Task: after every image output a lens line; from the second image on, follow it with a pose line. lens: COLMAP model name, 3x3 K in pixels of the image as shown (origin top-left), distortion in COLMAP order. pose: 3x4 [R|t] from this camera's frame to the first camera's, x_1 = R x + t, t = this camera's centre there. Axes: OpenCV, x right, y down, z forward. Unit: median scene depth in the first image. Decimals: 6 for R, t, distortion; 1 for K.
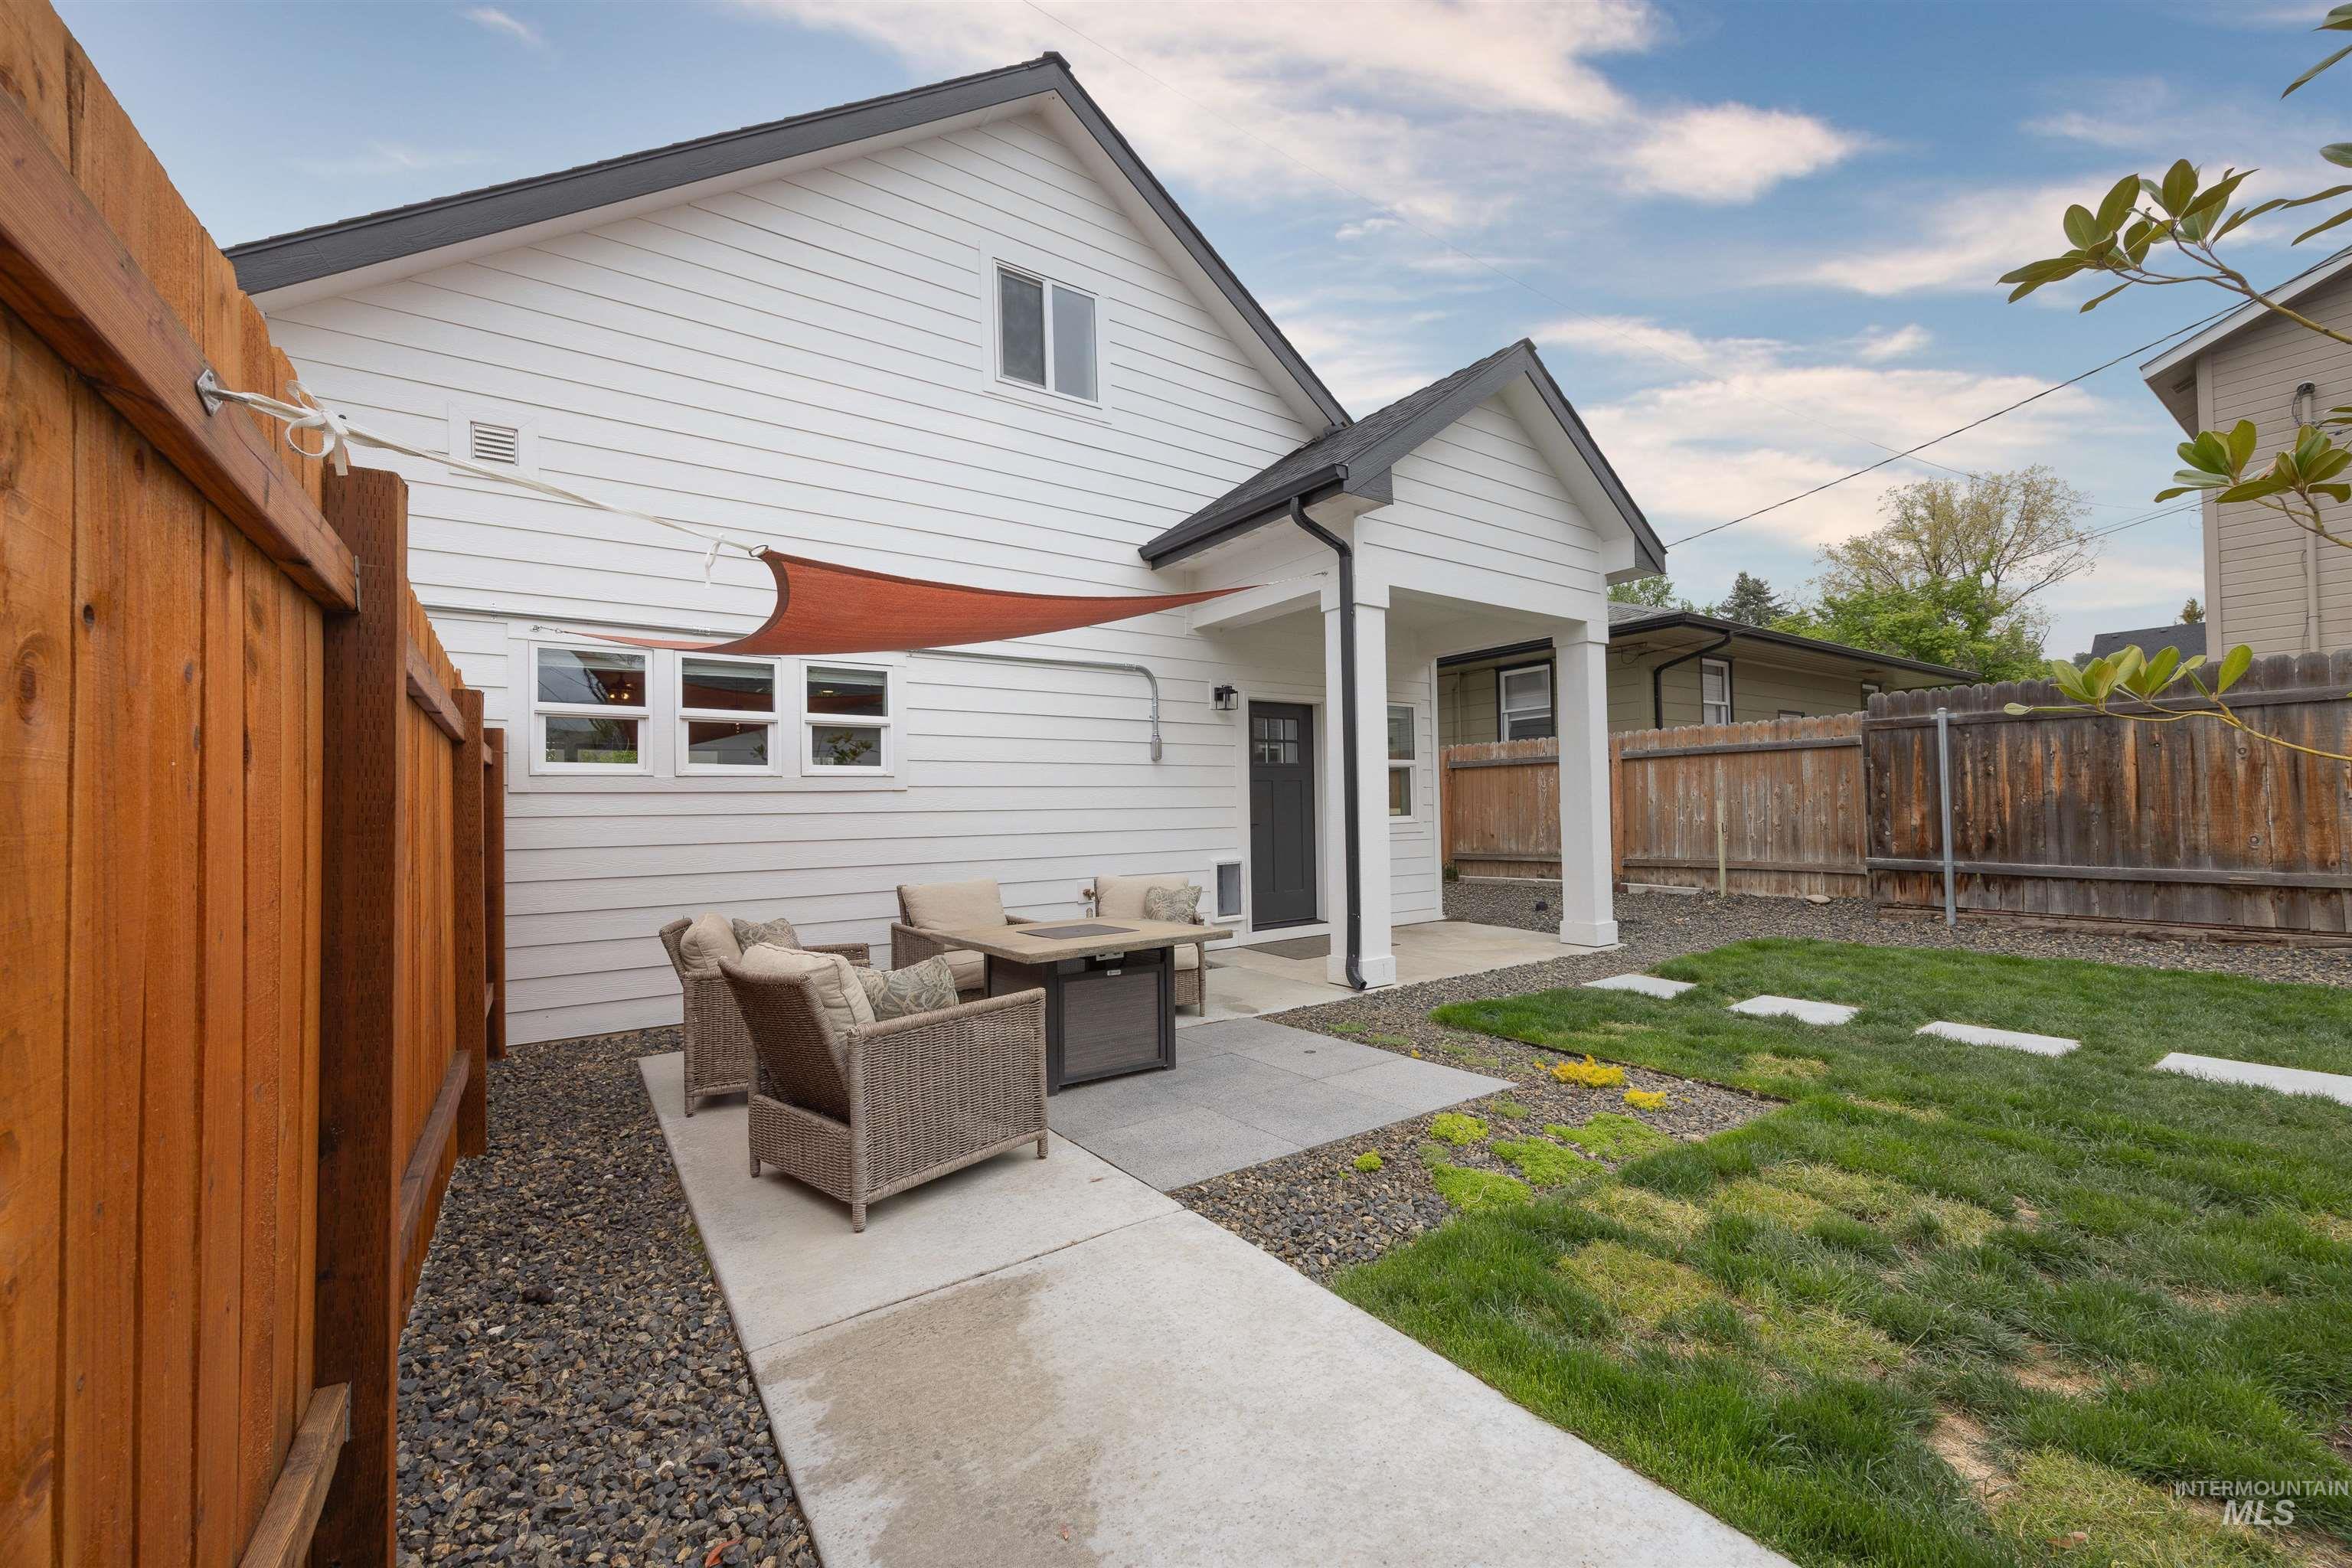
lens RADIAL K [[918.5, 0, 1179.4], [0, 918.5, 786.5], [0, 0, 1]] dist [0.000428, -0.000004]
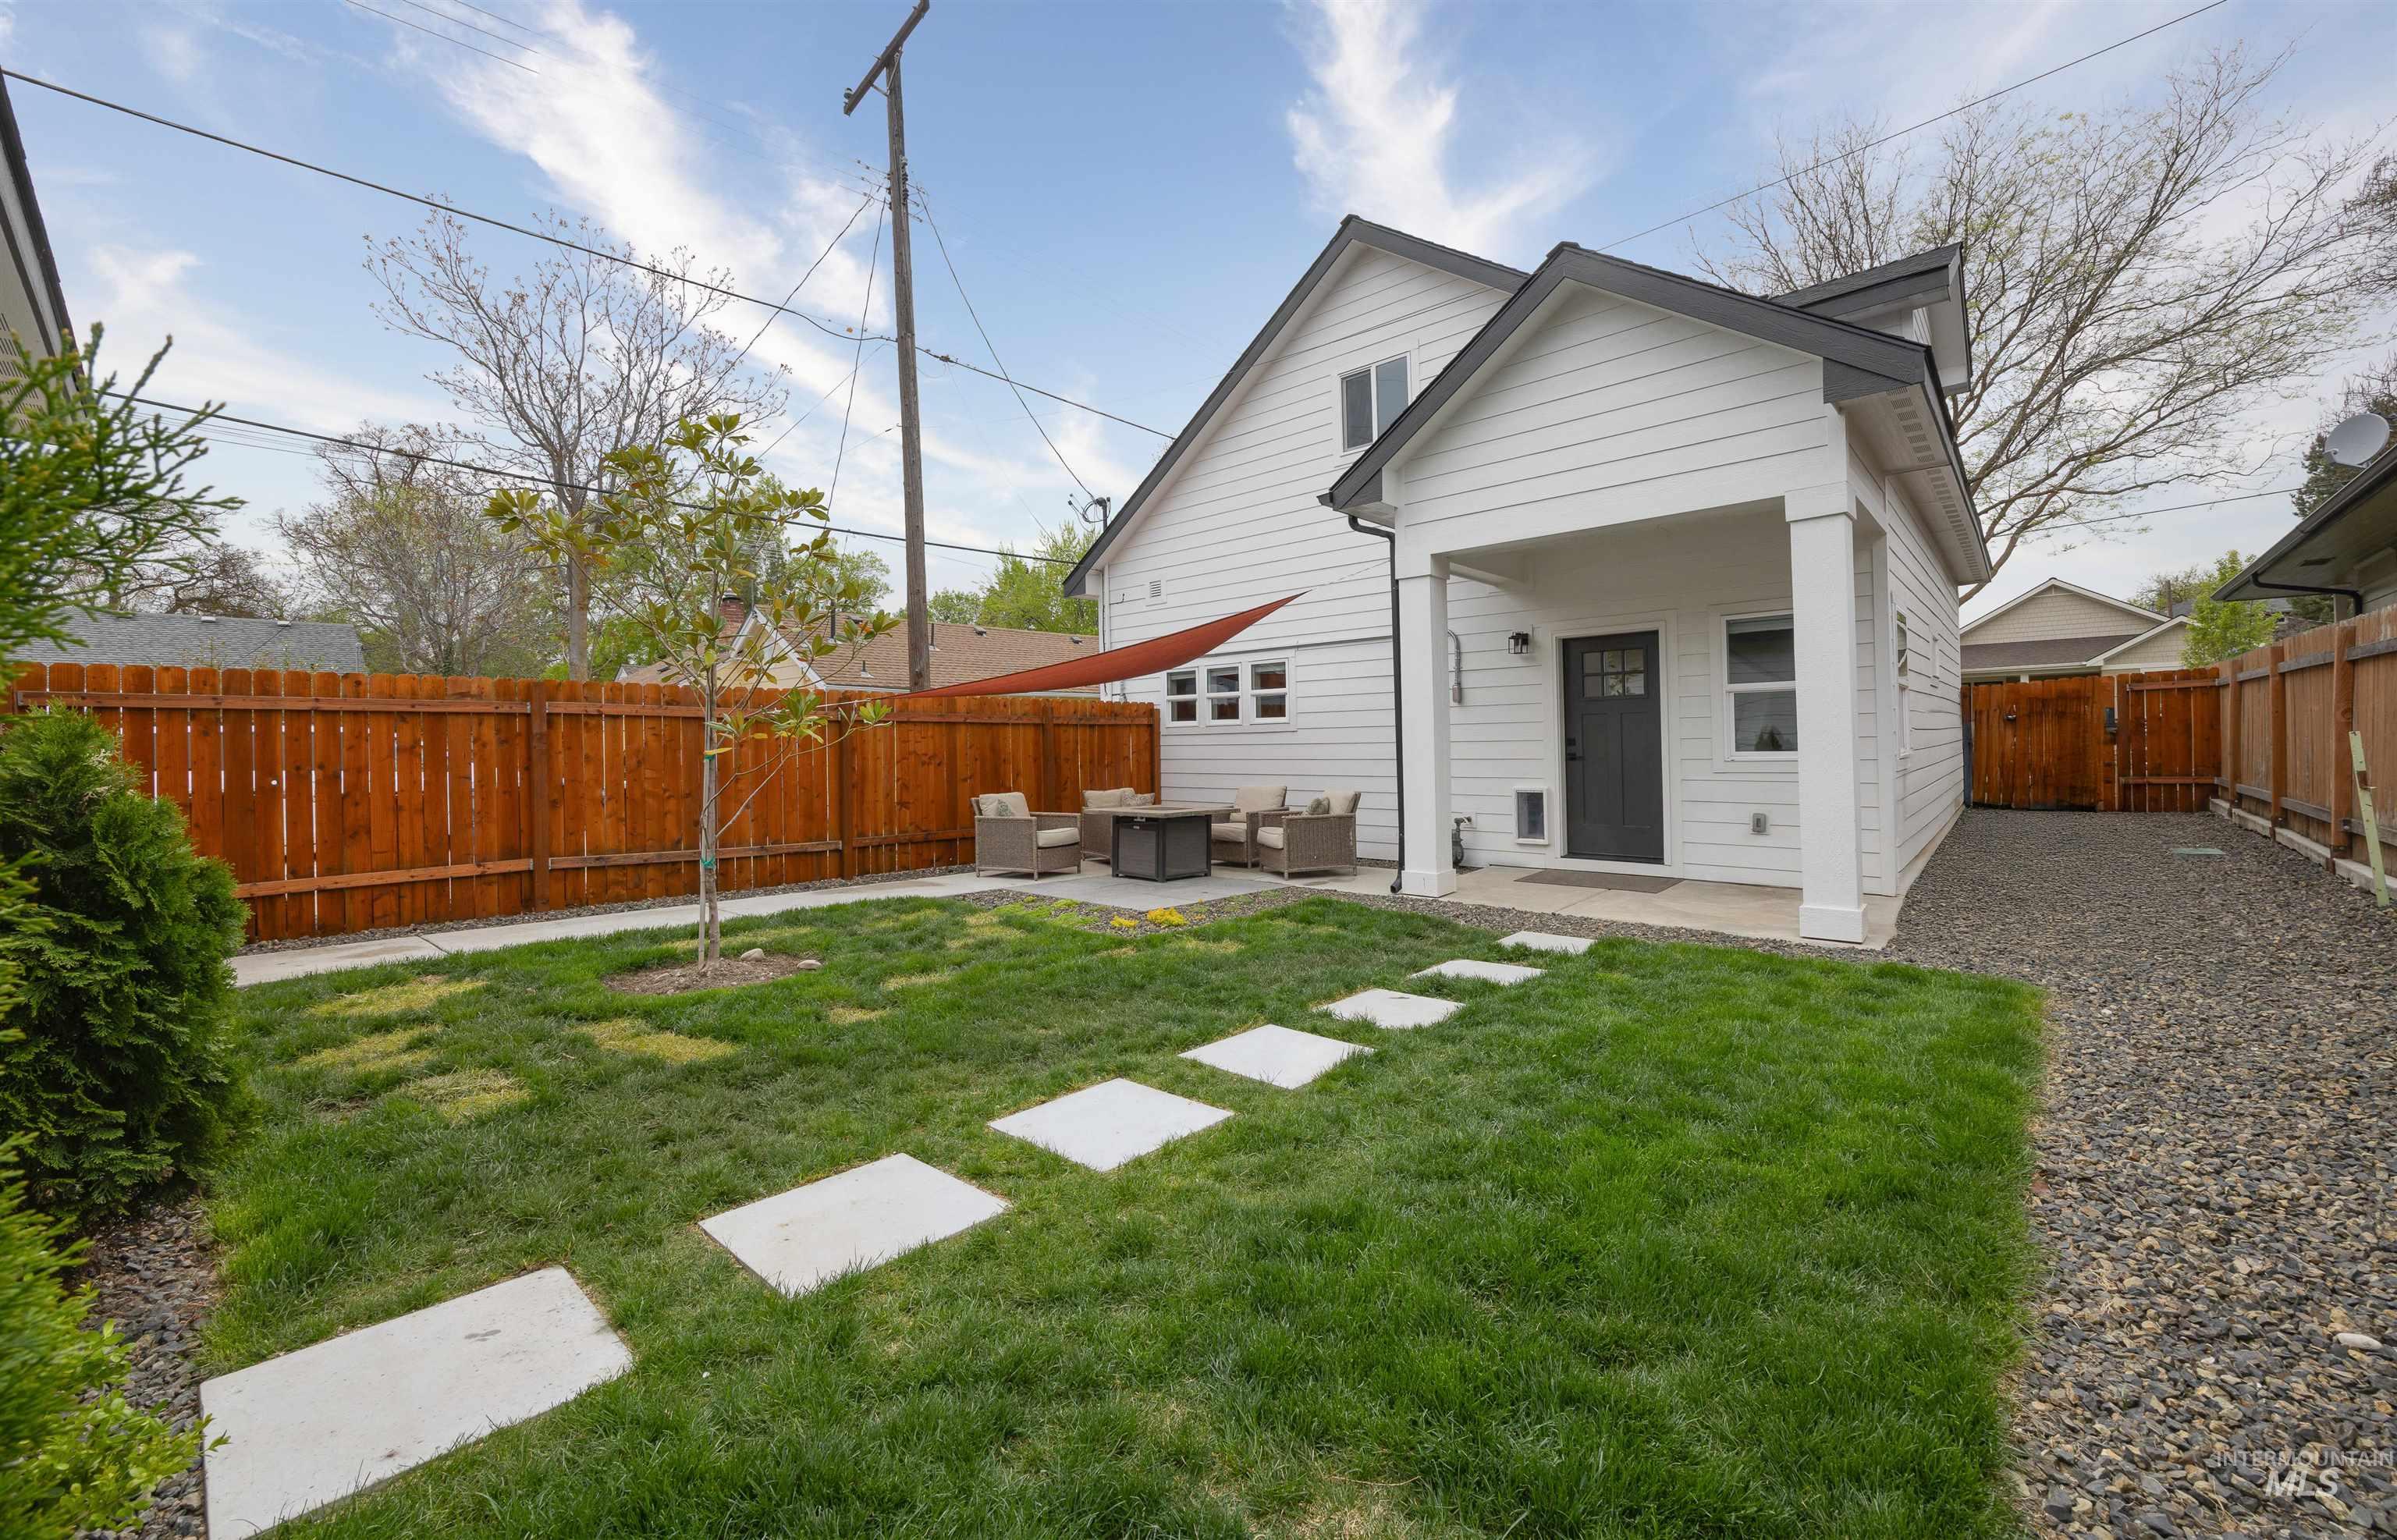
lens RADIAL K [[933.4, 0, 1198.0], [0, 933.4, 752.2], [0, 0, 1]] dist [-0.000664, -0.000011]
pose [[0.220792, 0.021573, -0.975082, 1.102571], [0.035086, 0.998933, 0.030045, -0.012270], [0.974690, -0.040846, 0.219800, 0.371015]]
